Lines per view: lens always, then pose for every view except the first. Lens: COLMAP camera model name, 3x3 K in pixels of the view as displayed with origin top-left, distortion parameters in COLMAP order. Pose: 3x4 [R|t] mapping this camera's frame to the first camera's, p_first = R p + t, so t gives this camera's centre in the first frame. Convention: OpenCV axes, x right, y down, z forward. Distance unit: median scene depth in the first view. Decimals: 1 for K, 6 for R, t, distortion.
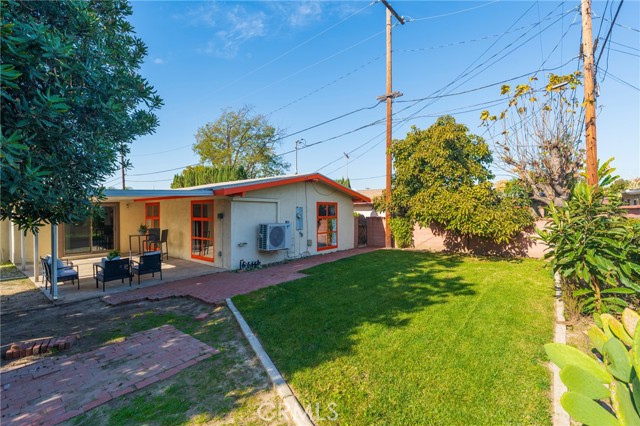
lens RADIAL K [[287.6, 0, 317.4], [0, 287.6, 215.2], [0, 0, 1]] dist [-0.005272, 0.001171]
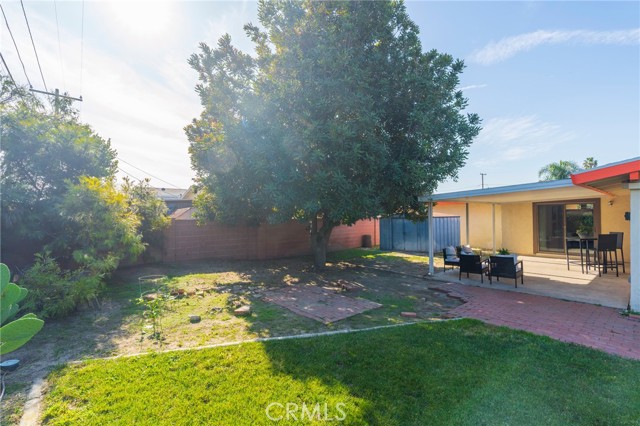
lens RADIAL K [[287.6, 0, 326.6], [0, 287.6, 215.3], [0, 0, 1]] dist [-0.005272, 0.001171]
pose [[-0.172007, 0.005461, -0.985081, 0.352348], [-0.000086, 0.999985, 0.005559, -0.003060], [0.985096, 0.001041, -0.172004, 0.477613]]
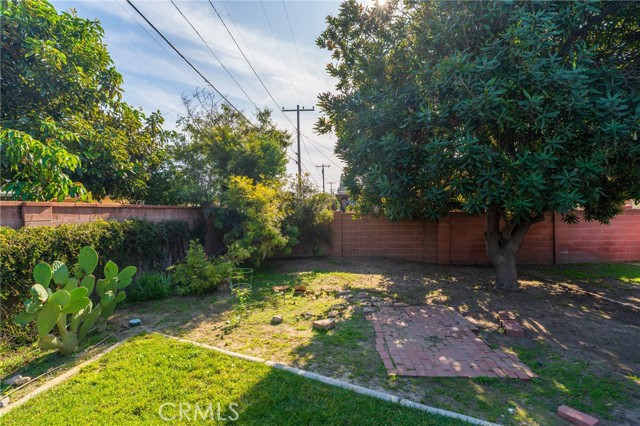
lens RADIAL K [[324.3, 0, 321.7], [0, 324.3, 213.8], [0, 0, 1]] dist [-0.004375, 0.001044]
pose [[-0.812194, 0.022504, -0.582953, 0.132685], [0.015561, 0.999736, 0.016913, 0.000714], [0.583179, 0.004665, -0.812330, 0.638590]]
